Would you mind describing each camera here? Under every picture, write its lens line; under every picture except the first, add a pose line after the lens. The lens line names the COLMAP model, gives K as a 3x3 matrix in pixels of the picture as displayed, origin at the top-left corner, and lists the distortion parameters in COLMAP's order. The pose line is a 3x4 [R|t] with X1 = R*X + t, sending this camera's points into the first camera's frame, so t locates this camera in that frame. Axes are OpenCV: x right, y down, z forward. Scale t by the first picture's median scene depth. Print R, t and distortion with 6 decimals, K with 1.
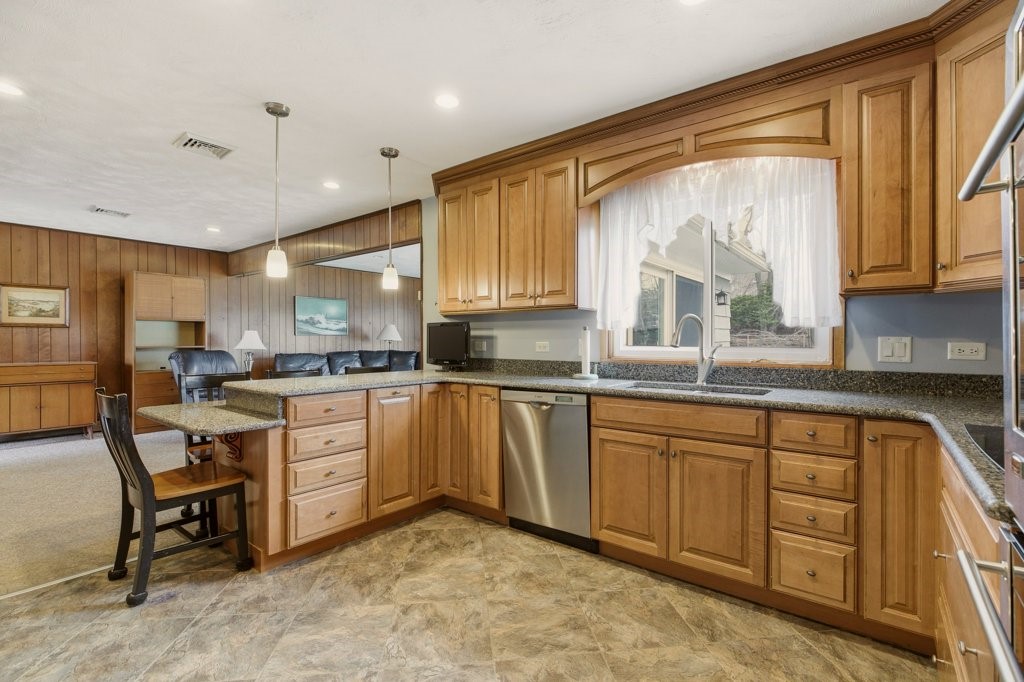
lens RADIAL K [[465.8, 0, 520.1], [0, 465.8, 339.4], [0, 0, 1]] dist [-0.009956, 0.001848]
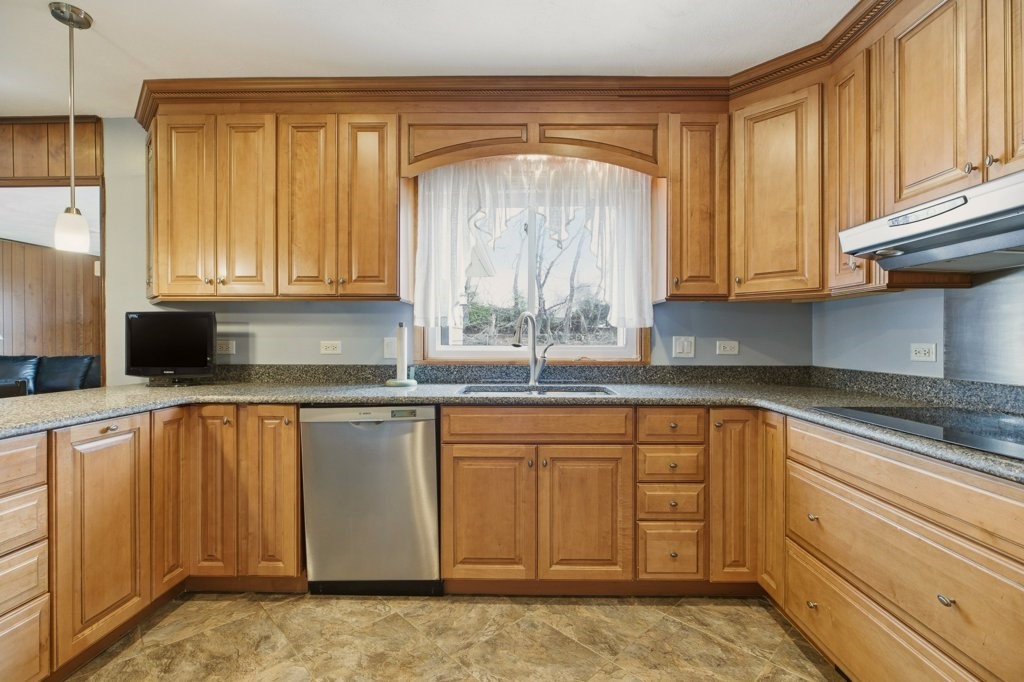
lens RADIAL K [[465.8, 0, 519.5], [0, 465.8, 338.1], [0, 0, 1]] dist [-0.009956, 0.001848]
pose [[0.799763, 0.000657, 0.600316, -0.187025], [-0.001325, 0.999999, 0.000672, -0.000699], [-0.600315, -0.001333, 0.799762, 0.210157]]
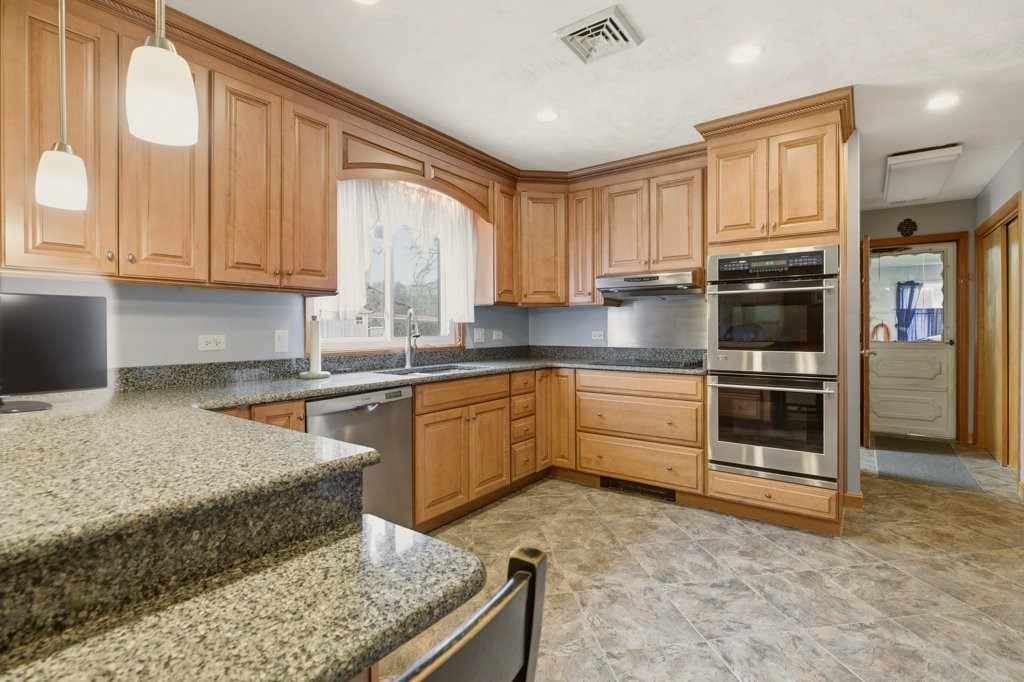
lens RADIAL K [[465.8, 0, 519.3], [0, 465.8, 330.4], [0, 0, 1]] dist [-0.009956, 0.001848]
pose [[-0.021068, -0.004901, 0.999766, -0.704505], [0.003713, 0.999981, 0.004980, -0.004068], [-0.999771, 0.003817, -0.021050, 0.642079]]
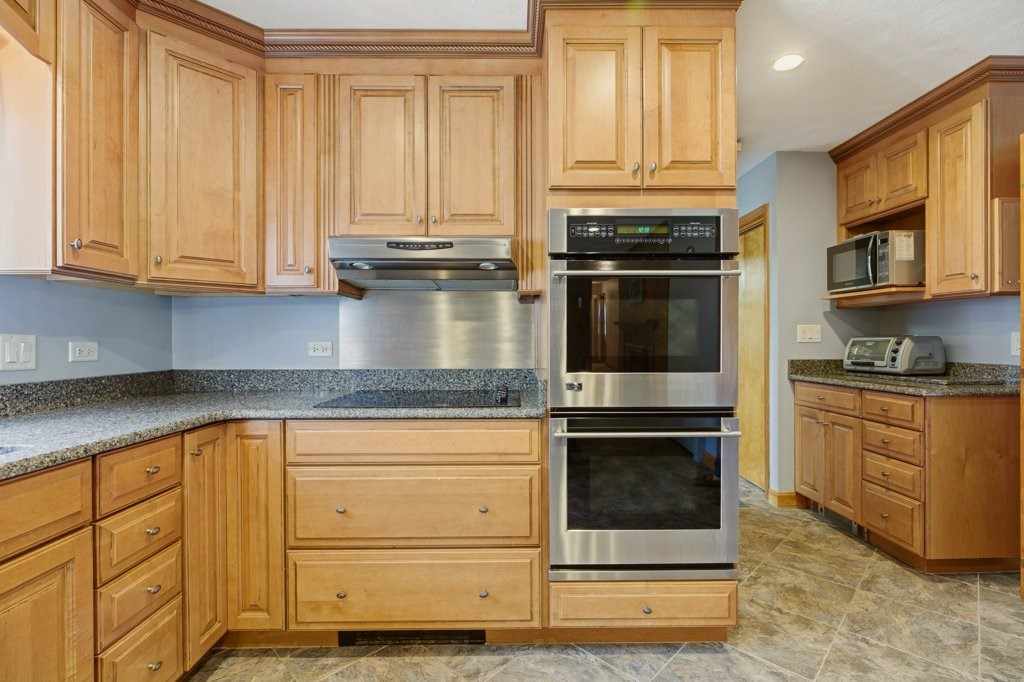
lens RADIAL K [[465.8, 0, 514.4], [0, 465.8, 338.5], [0, 0, 1]] dist [-0.009956, 0.001848]
pose [[-0.612851, 0.002856, 0.790193, -0.161210], [0.001908, 0.999996, -0.002134, 0.002826], [-0.790196, 0.000200, -0.612854, 0.601915]]
